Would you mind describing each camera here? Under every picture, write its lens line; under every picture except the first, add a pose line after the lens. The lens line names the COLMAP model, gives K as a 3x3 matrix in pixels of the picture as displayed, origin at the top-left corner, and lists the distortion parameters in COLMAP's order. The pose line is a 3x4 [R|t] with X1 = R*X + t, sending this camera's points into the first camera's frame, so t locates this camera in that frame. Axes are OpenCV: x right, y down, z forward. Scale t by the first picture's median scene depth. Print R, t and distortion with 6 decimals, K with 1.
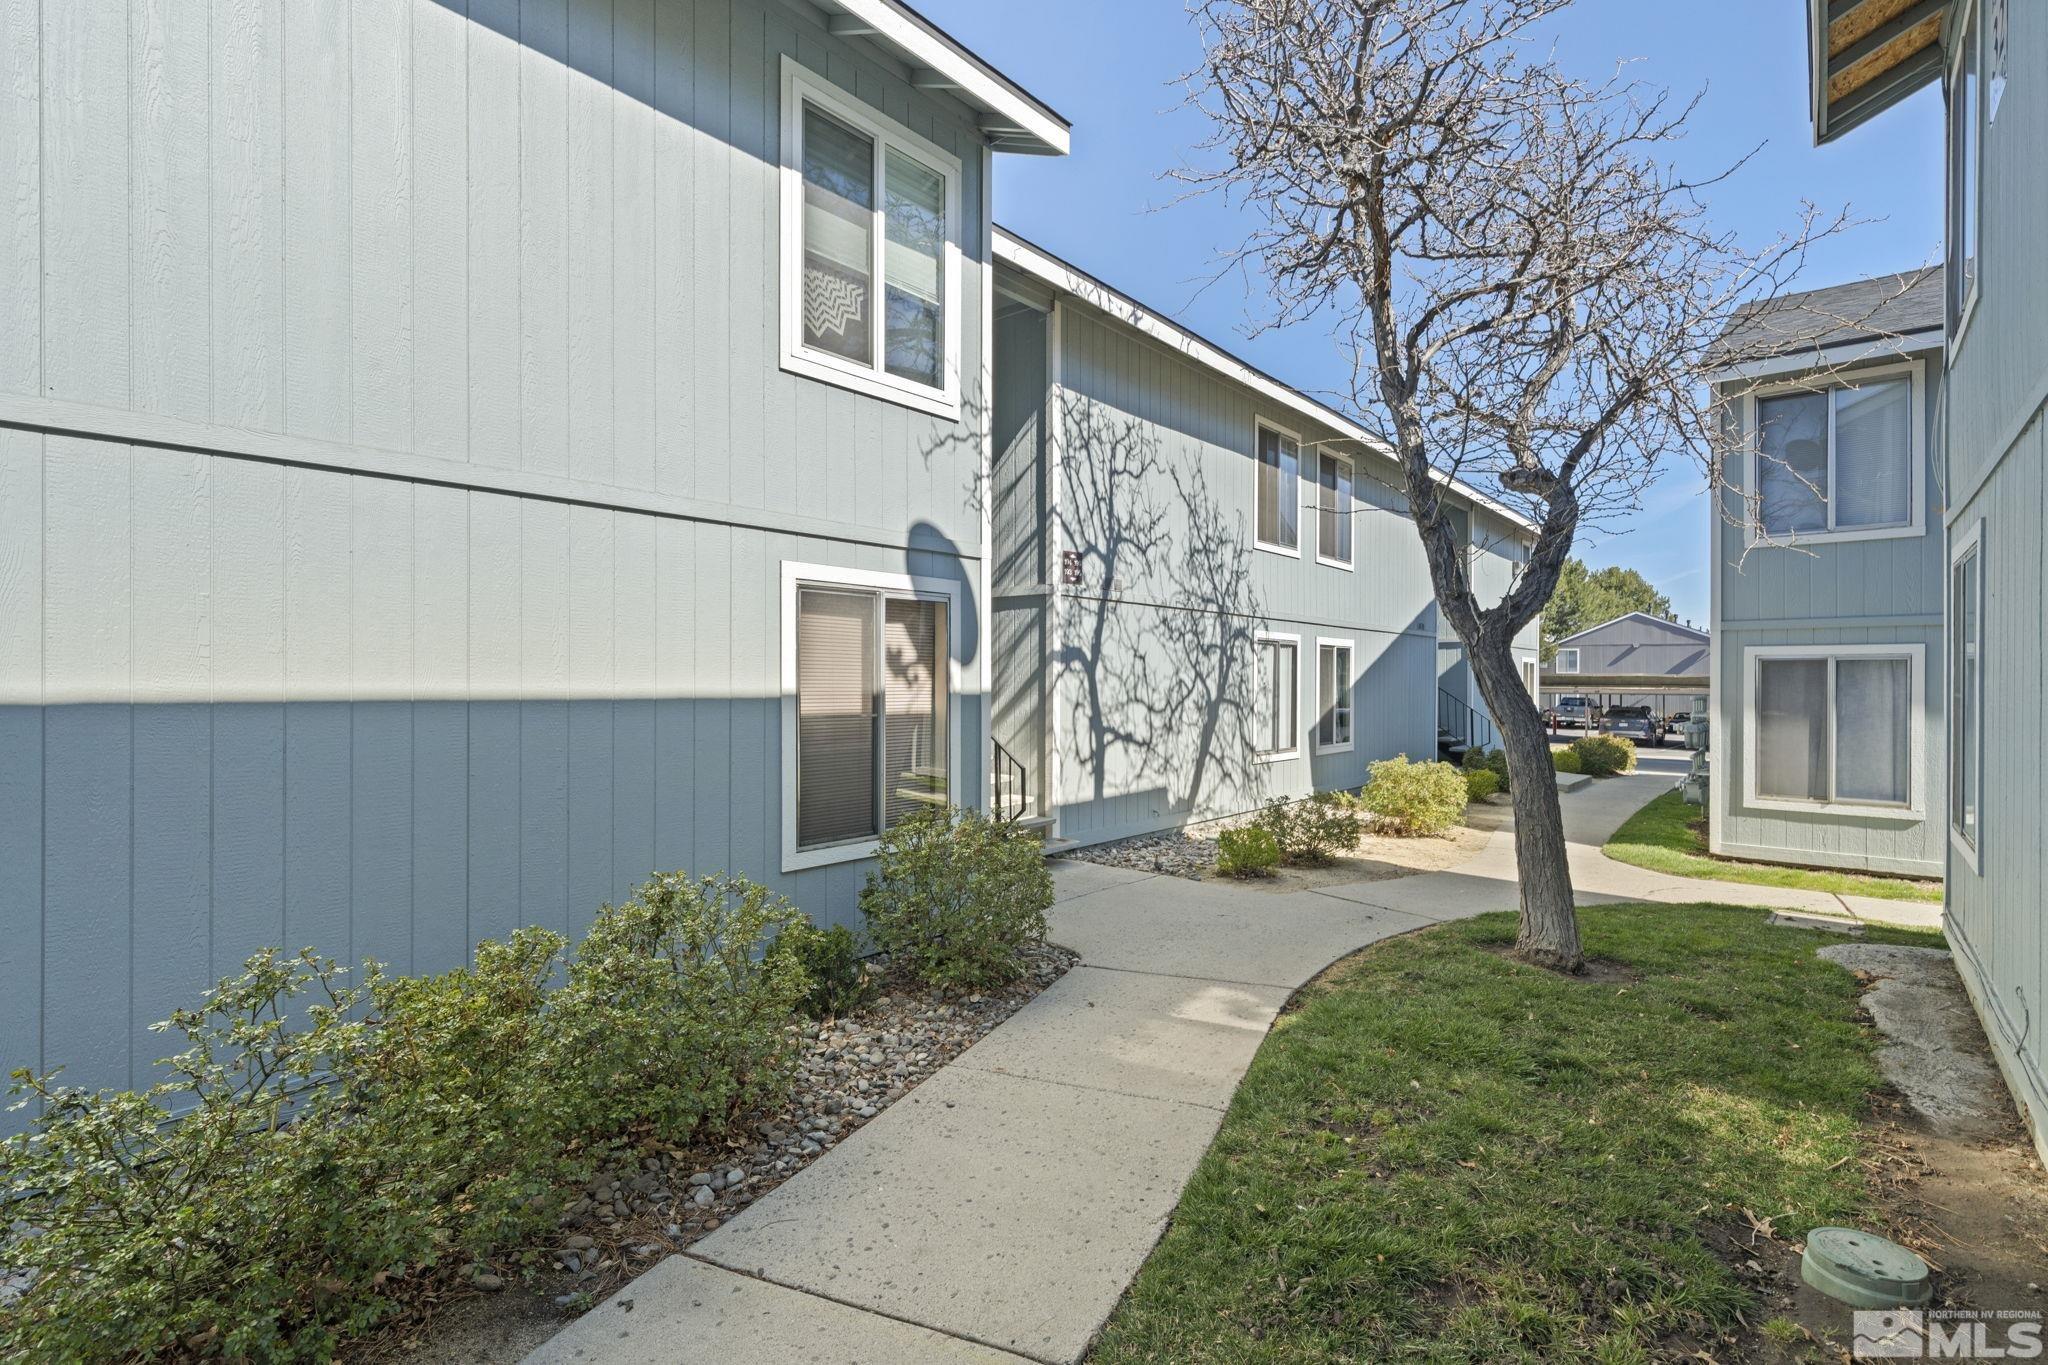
lens RADIAL K [[944.6, 0, 1015.5], [0, 944.6, 667.8], [0, 0, 1]] dist [0.000947, -0.000110]
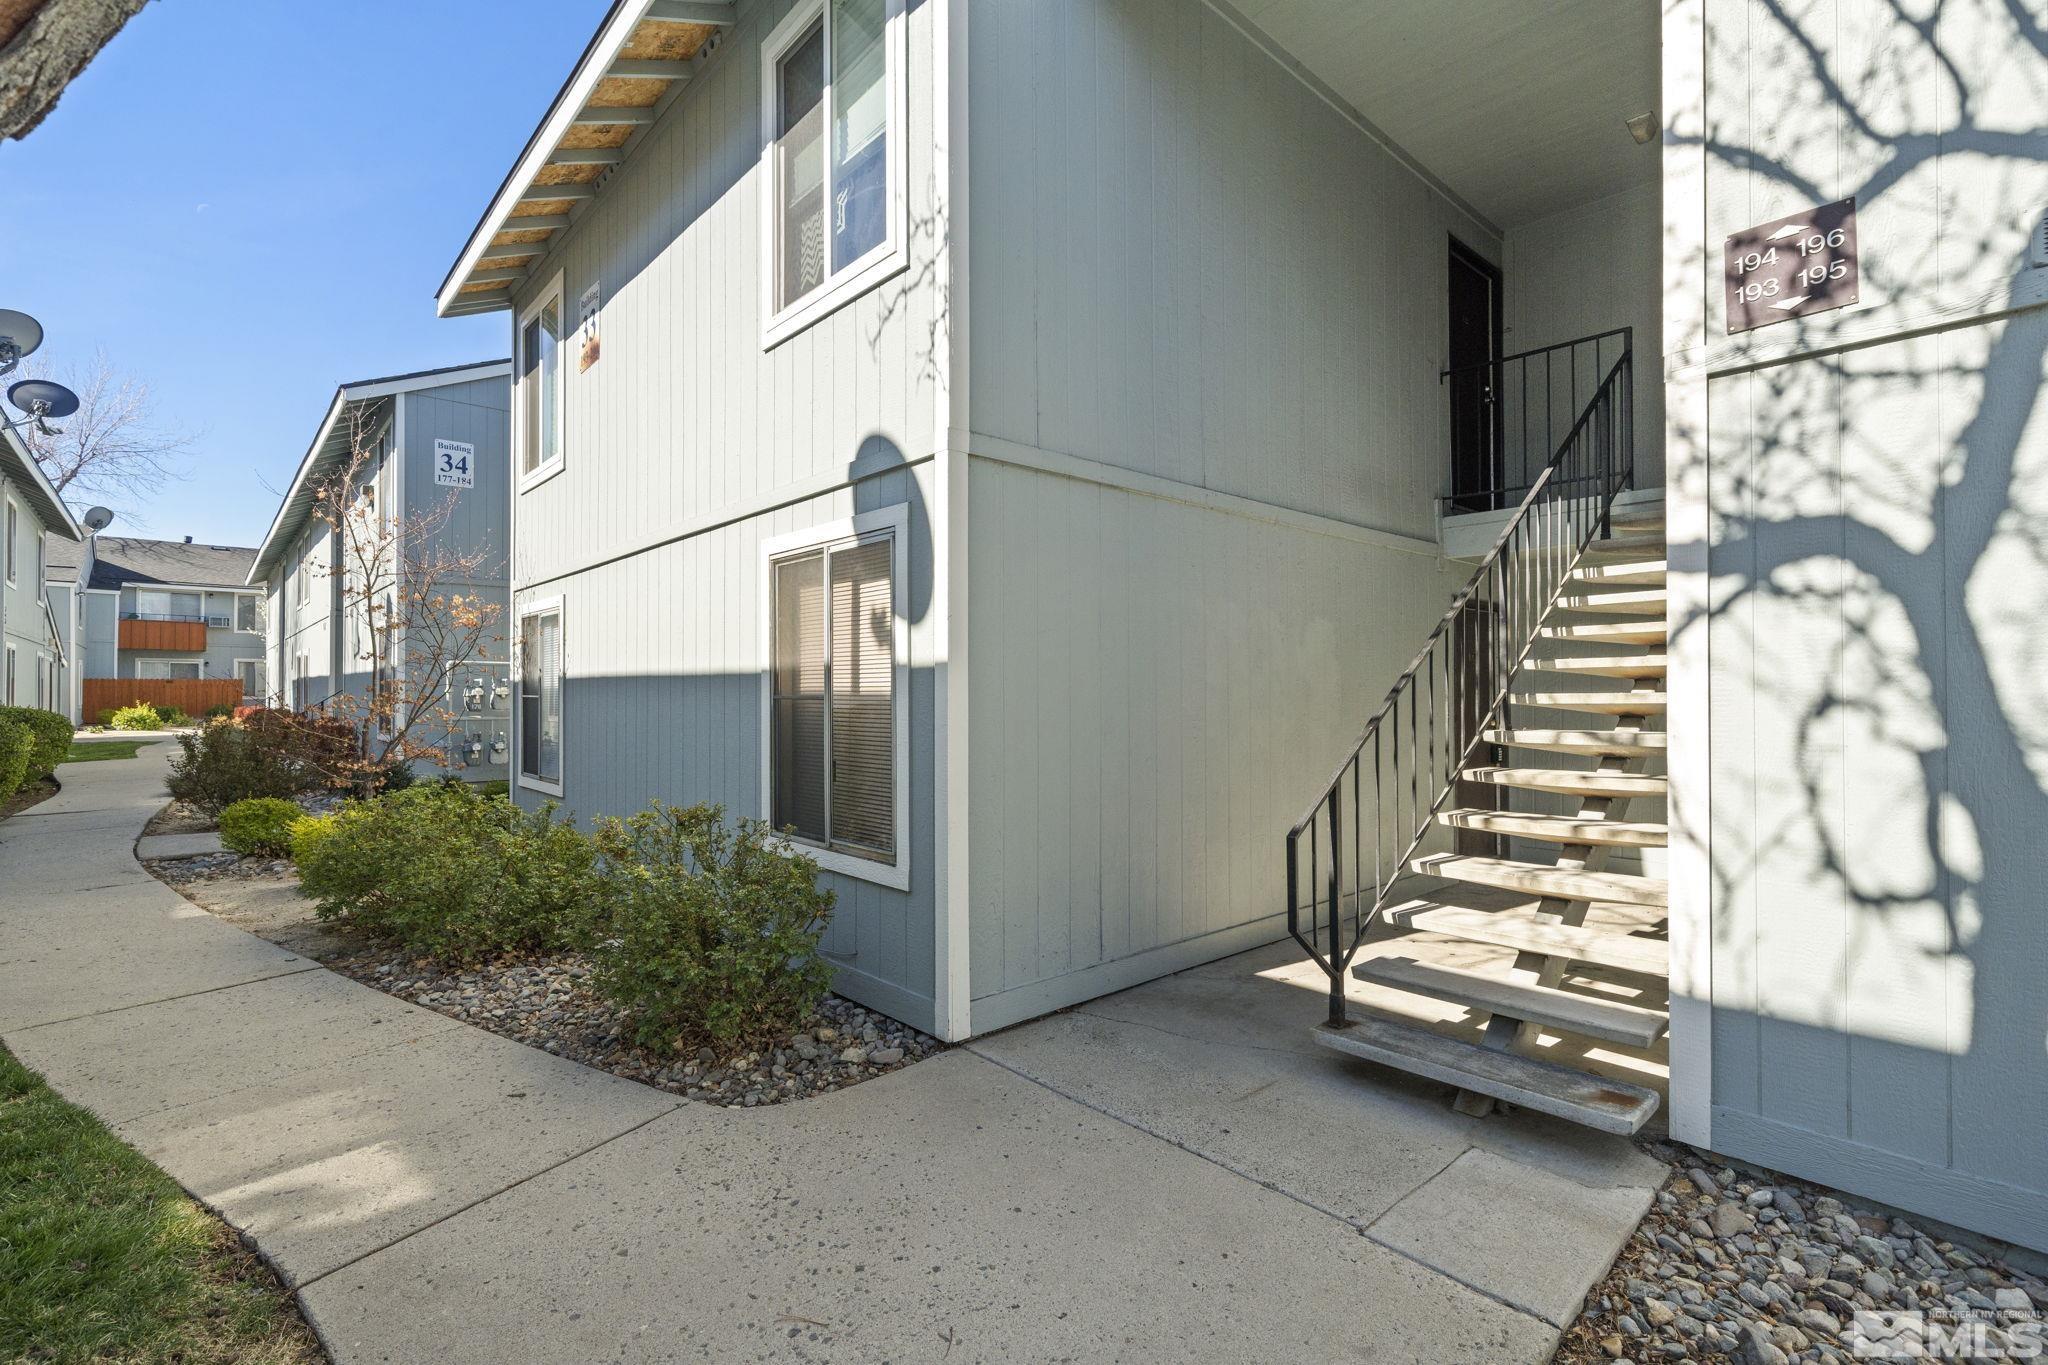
lens RADIAL K [[908.8, 0, 1024.0], [0, 908.8, 682.5], [0, 0, 1]] dist [-0.002566, -0.000403]
pose [[-0.115220, -0.011540, -0.993273, 0.549076], [0.017492, 0.999754, -0.013644, 0.045363], [0.993186, -0.018947, -0.114990, 1.112273]]
